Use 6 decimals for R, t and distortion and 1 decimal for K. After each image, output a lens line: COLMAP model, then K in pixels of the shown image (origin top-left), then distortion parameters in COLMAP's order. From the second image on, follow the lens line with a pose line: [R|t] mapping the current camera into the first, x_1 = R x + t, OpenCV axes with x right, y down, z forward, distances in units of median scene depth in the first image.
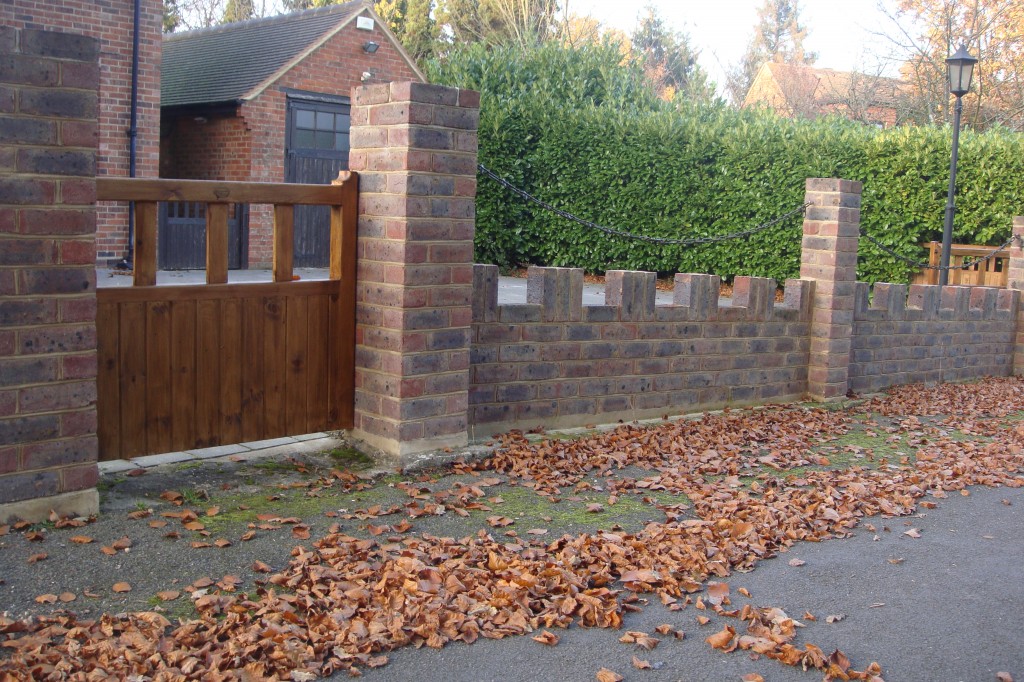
lens RADIAL K [[1077.3, 0, 512.0], [0, 1077.3, 341.0], [0, 0, 1]] dist [-0.165631, 0.111910]
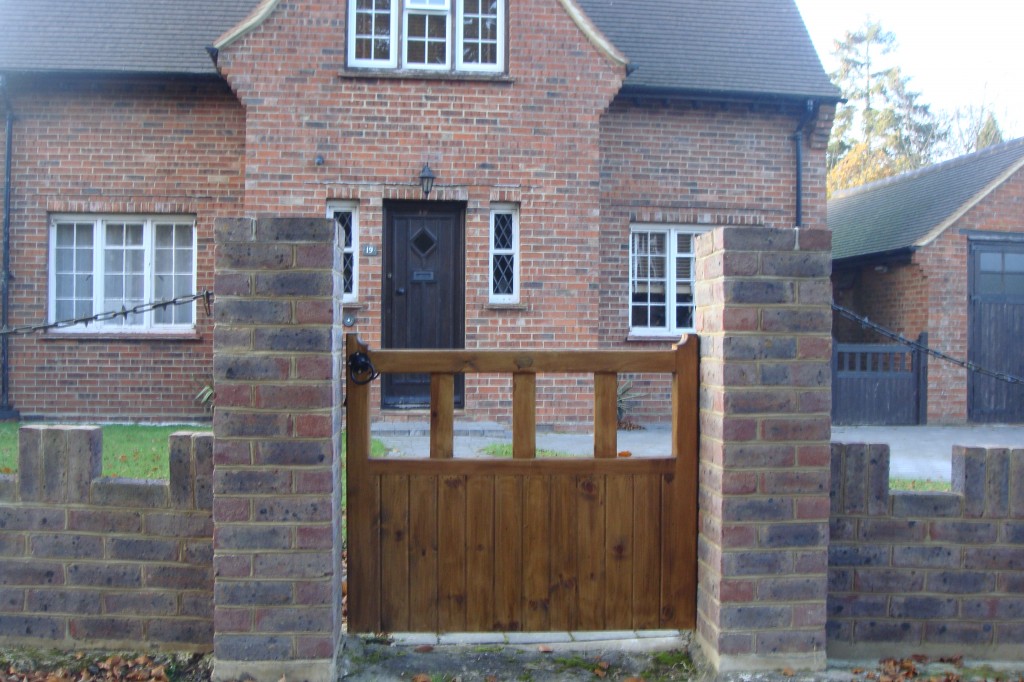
lens RADIAL K [[1077.3, 0, 512.0], [0, 1077.3, 341.0], [0, 0, 1]] dist [-0.165631, 0.111910]
pose [[0.749827, -0.035099, -0.660702, 0.323672], [-0.057378, 0.991380, -0.117785, -0.041101], [0.659141, 0.126228, 0.741350, 0.256606]]
